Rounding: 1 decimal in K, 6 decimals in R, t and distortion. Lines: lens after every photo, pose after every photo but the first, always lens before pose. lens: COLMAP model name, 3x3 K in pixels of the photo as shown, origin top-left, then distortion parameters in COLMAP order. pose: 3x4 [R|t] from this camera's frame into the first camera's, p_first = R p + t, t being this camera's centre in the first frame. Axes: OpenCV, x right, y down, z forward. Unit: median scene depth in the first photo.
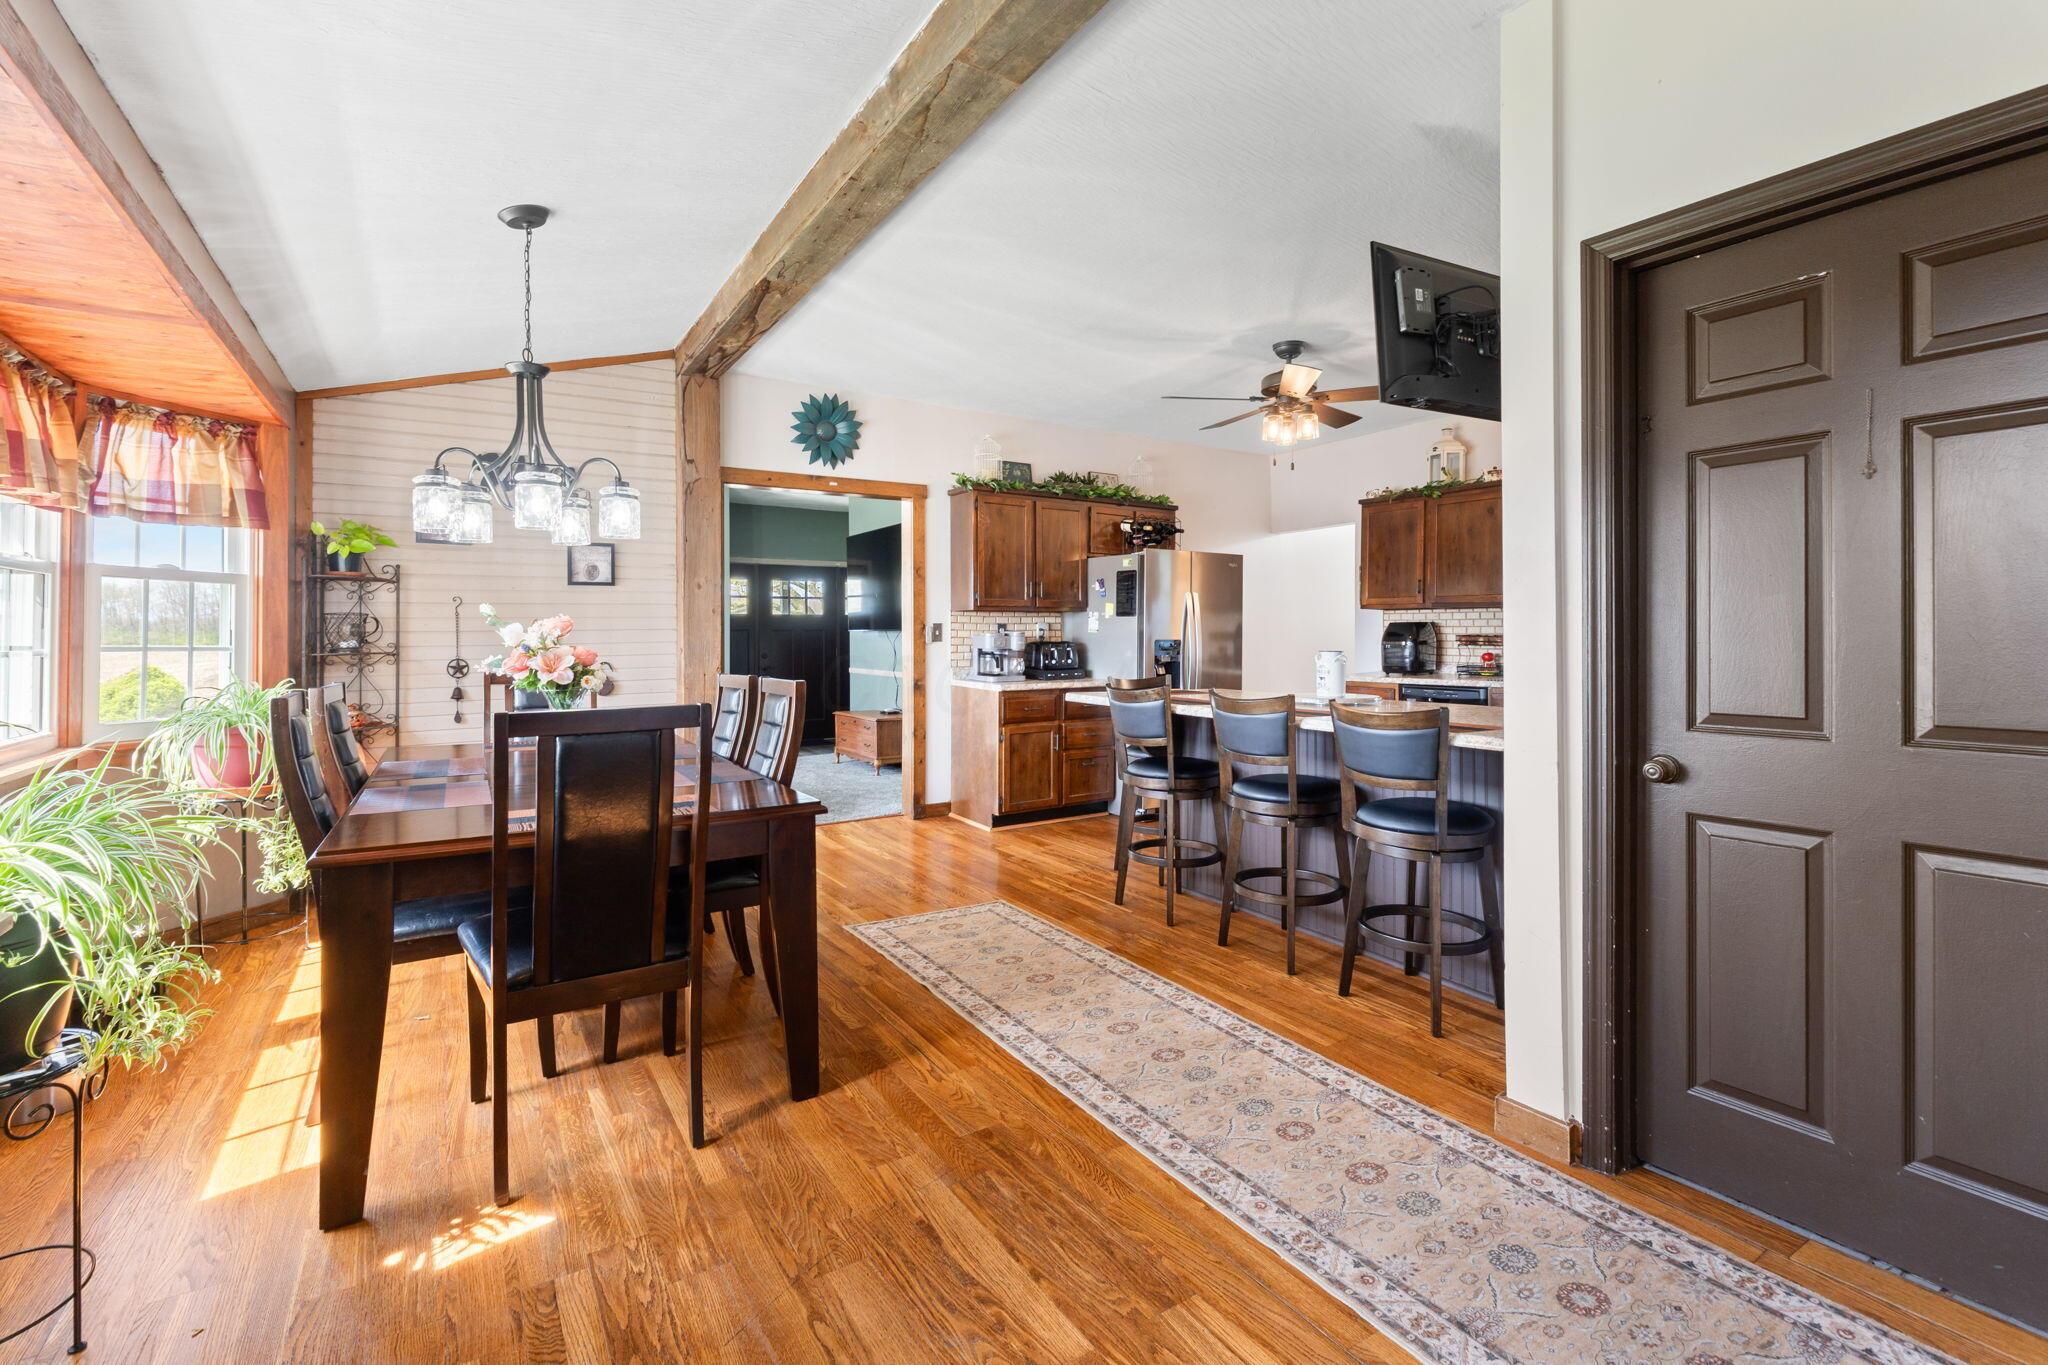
lens RADIAL K [[933.8, 0, 1018.8], [0, 933.8, 634.1], [0, 0, 1]] dist [0.001093, -0.000593]
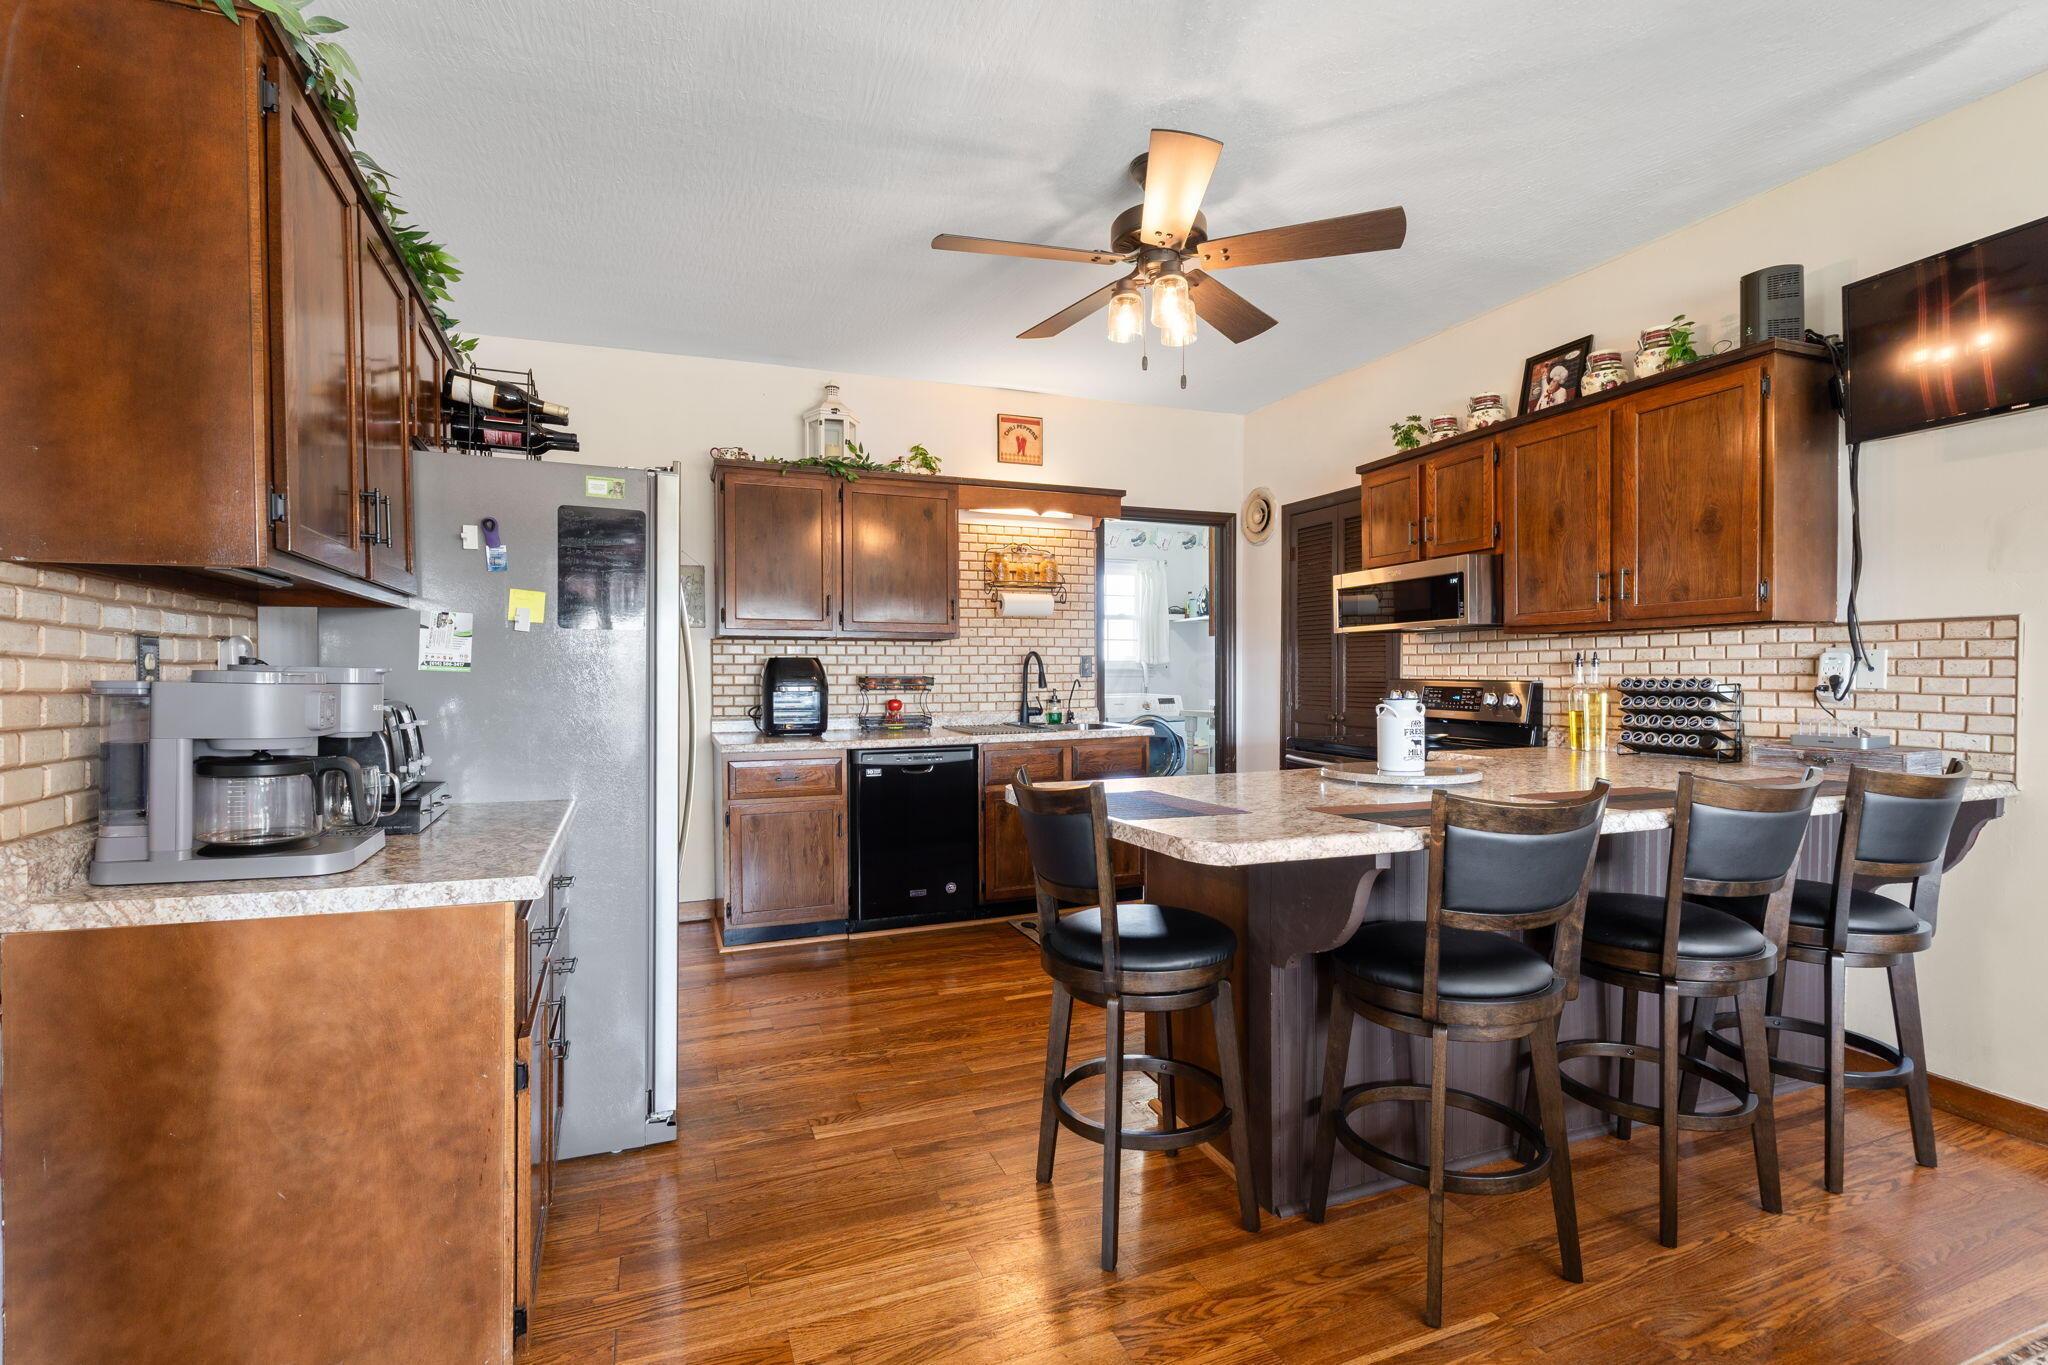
lens RADIAL K [[933.8, 0, 1017.6], [0, 933.8, 693.1], [0, 0, 1]] dist [0.001093, -0.000593]
pose [[0.183260, -0.019415, 0.982873, -0.453735], [0.005384, 0.999810, 0.018746, 0.001732], [-0.983050, 0.001857, 0.183329, 1.525908]]
